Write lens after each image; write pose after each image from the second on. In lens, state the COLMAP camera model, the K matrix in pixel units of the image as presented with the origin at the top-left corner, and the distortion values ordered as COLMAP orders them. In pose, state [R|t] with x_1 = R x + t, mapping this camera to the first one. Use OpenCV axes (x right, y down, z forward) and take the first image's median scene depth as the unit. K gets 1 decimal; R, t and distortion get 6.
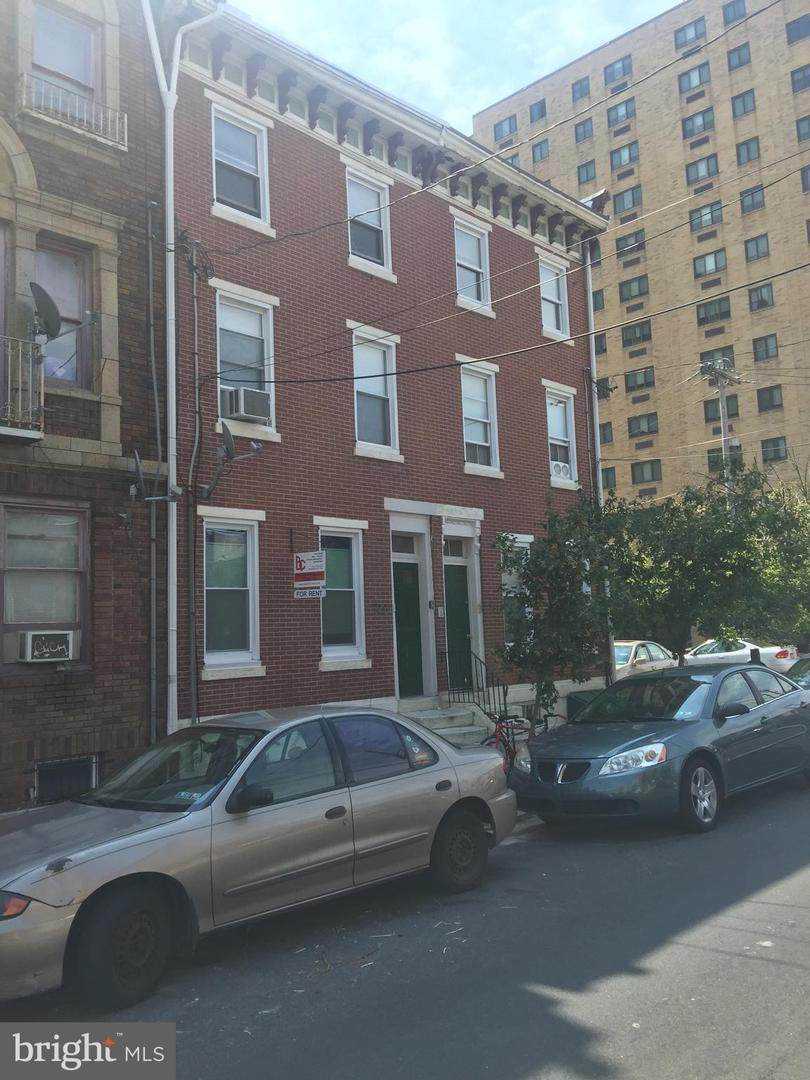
lens RADIAL K [[911.8, 0, 404.4], [0, 911.8, 540.9], [0, 0, 1]] dist [0.015714, 0.005013]
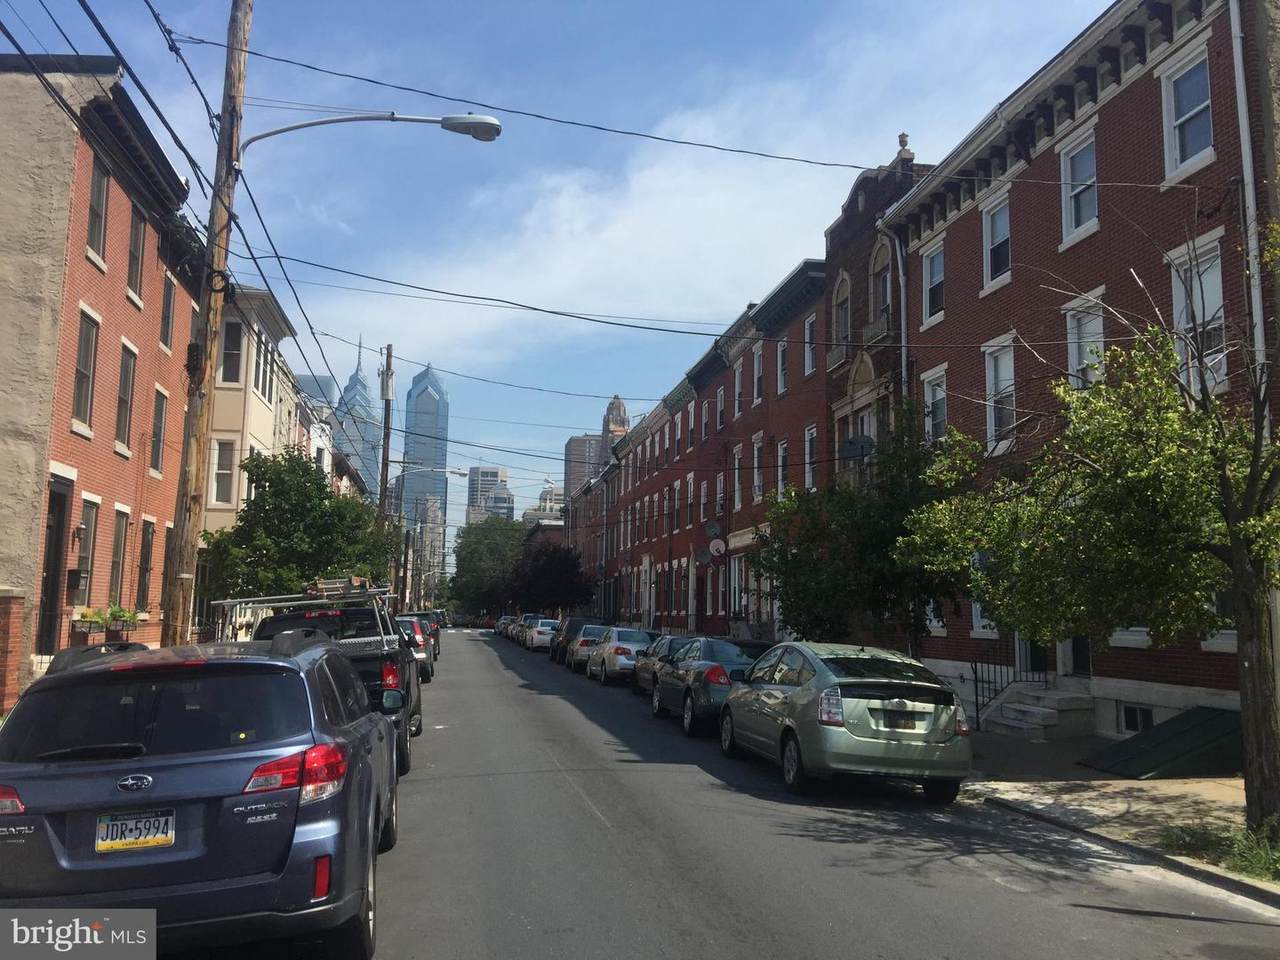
lens RADIAL K [[1080.6, 0, 640.1], [0, 1080.6, 478.5], [0, 0, 1]] dist [0.015714, 0.005013]
pose [[-0.585458, -0.049833, -0.809170, 1.154120], [0.125187, 0.980580, -0.150965, 0.080860], [0.800979, -0.189682, -0.567850, 1.194731]]
